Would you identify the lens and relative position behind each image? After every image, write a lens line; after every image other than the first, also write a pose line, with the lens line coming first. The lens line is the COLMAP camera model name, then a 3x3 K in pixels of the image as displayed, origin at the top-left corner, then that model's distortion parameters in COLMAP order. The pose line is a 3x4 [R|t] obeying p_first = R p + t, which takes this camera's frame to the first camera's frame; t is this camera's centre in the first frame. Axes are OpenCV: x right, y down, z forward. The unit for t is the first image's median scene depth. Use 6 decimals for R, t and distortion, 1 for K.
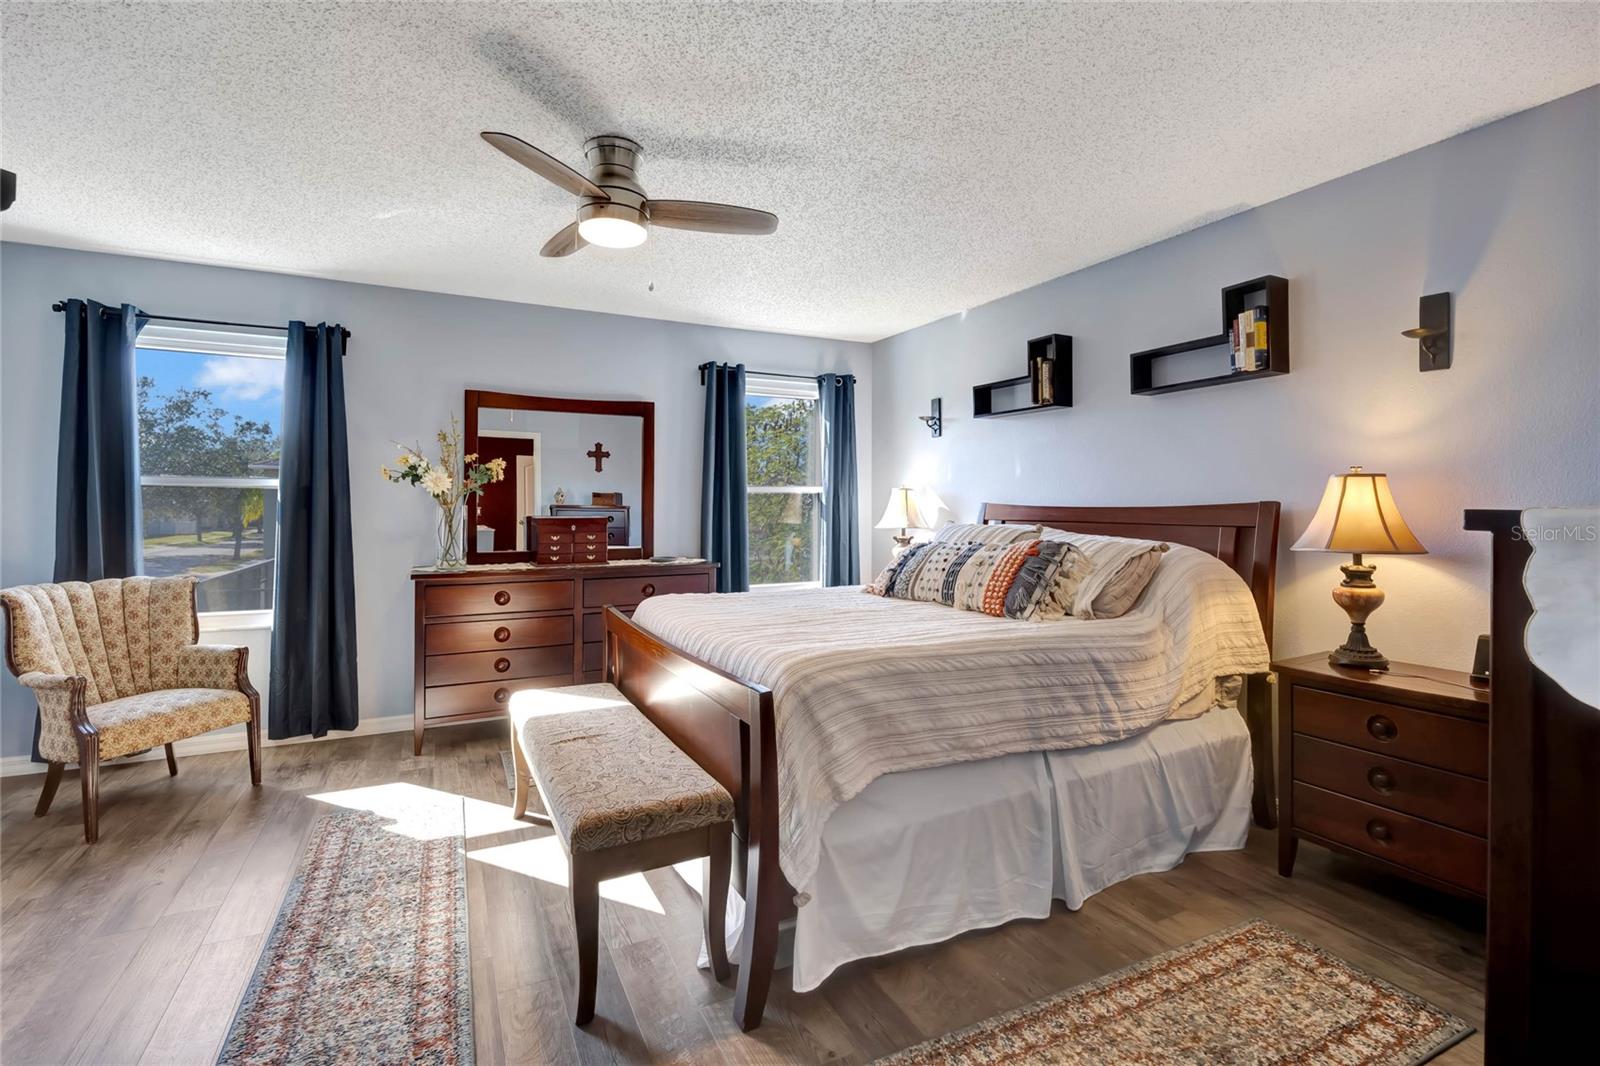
lens RADIAL K [[712.7, 0, 794.2], [0, 712.7, 502.7], [0, 0, 1]] dist [-0.020185, 0.003694]
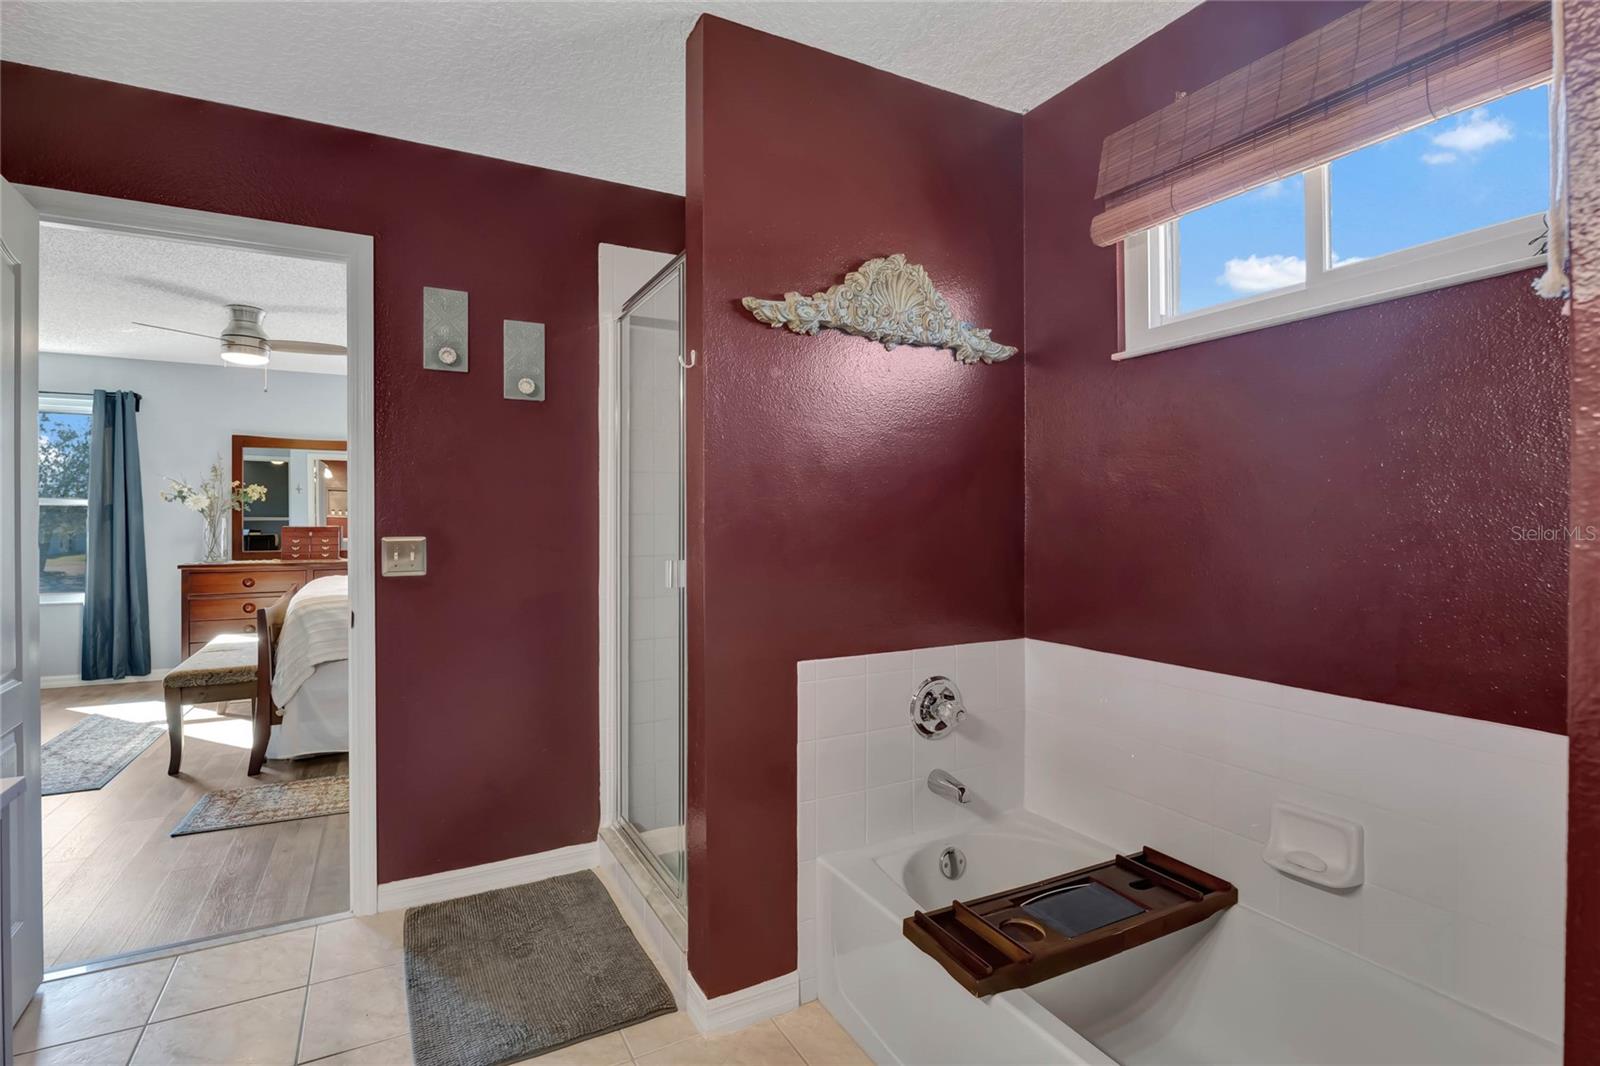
lens RADIAL K [[761.4, 0, 795.7], [0, 761.4, 520.5], [0, 0, 1]] dist [-0.011082, 0.000743]
pose [[0.999870, -0.003107, 0.015817, 0.879808], [0.002976, 0.999961, 0.008295, -0.000426], [-0.015842, -0.008247, 0.999840, -0.716777]]
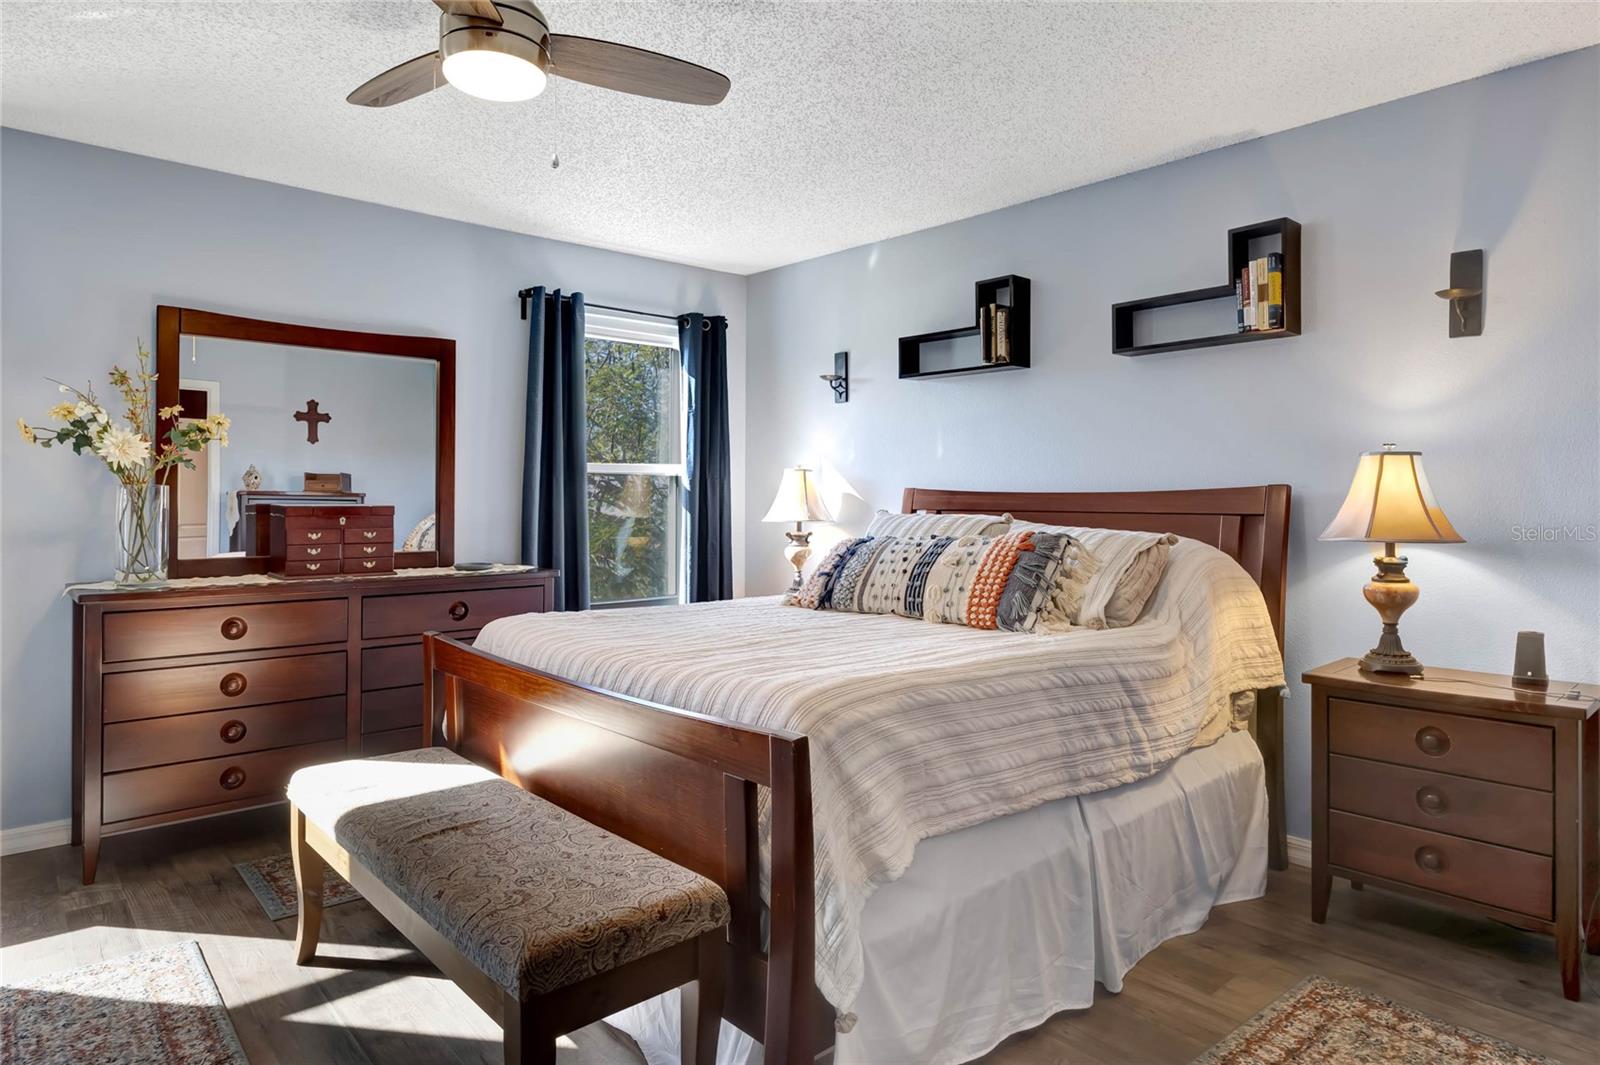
lens RADIAL K [[939.5, 0, 796.6], [0, 939.5, 501.6], [0, 0, 1]] dist [-0.006734, 0.002230]
pose [[0.967630, 0.002922, 0.252355, -0.170729], [-0.004729, 0.999967, 0.006556, 0.013526], [-0.252327, -0.007538, 0.967613, 0.054941]]
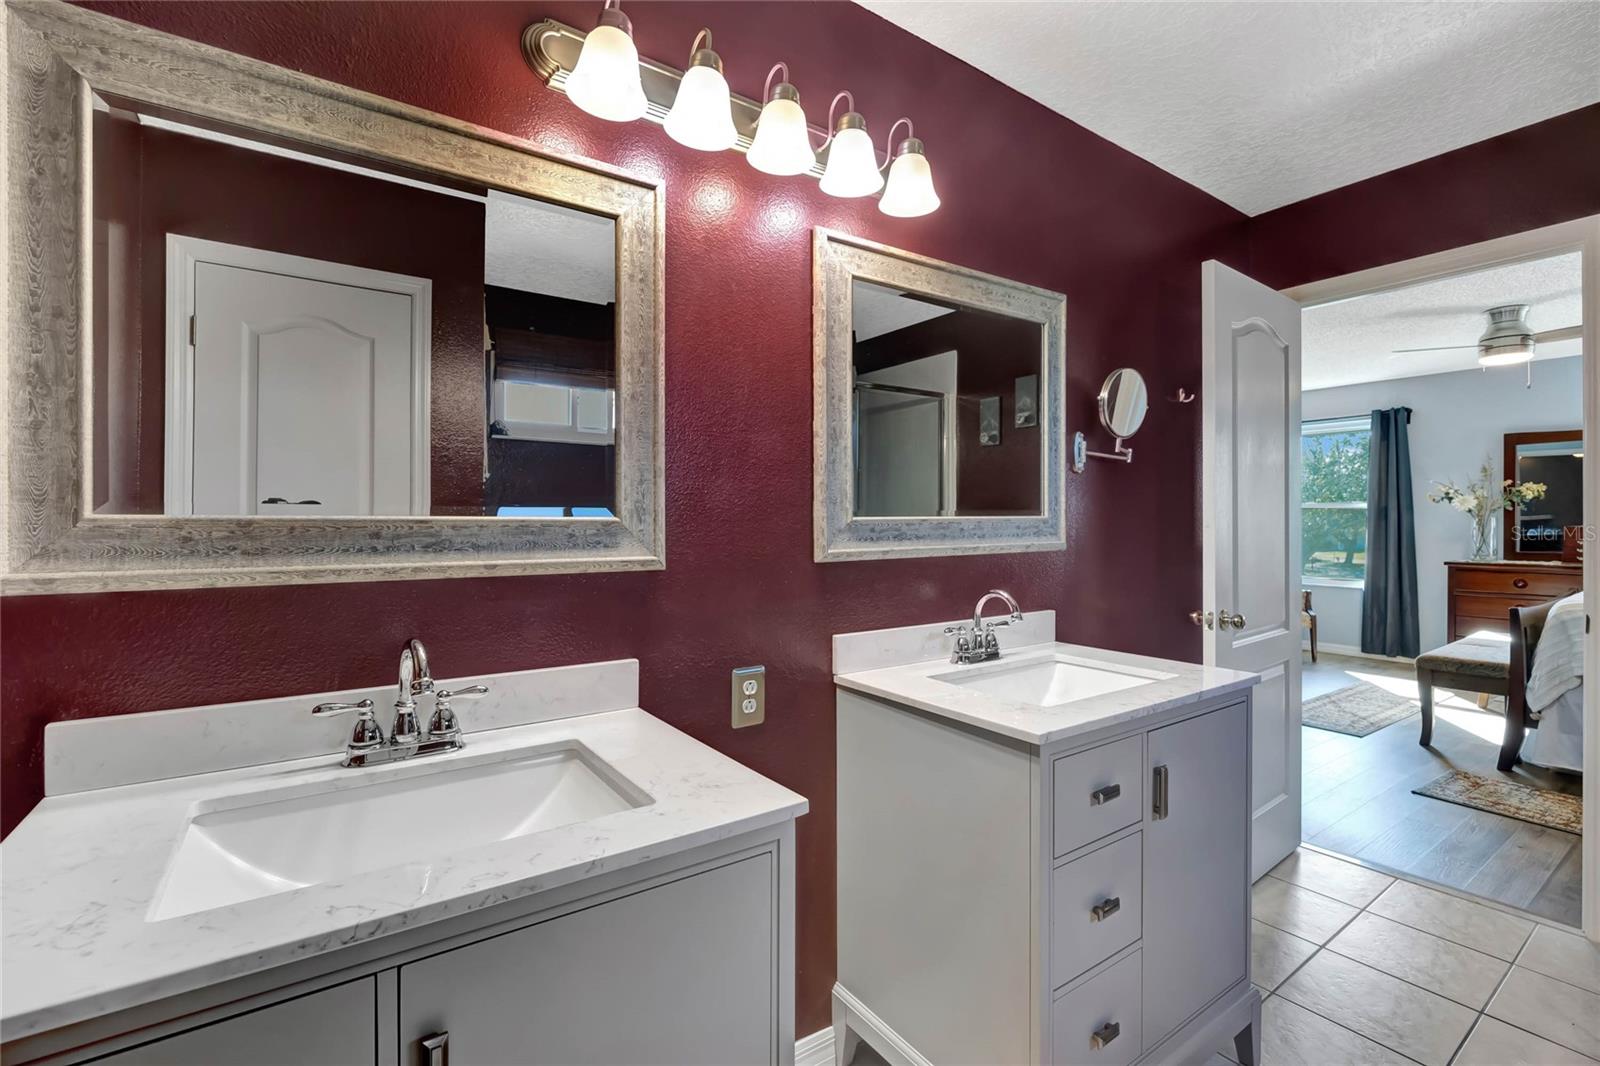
lens RADIAL K [[717.9, 0, 806.0], [0, 717.9, 524.9], [0, 0, 1]] dist [0.005099, 0.000899]
pose [[0.150344, 0.002164, -0.988631, 1.029707], [0.010274, 0.999940, 0.003751, -0.001408], [0.988580, -0.010721, 0.150313, -0.794738]]
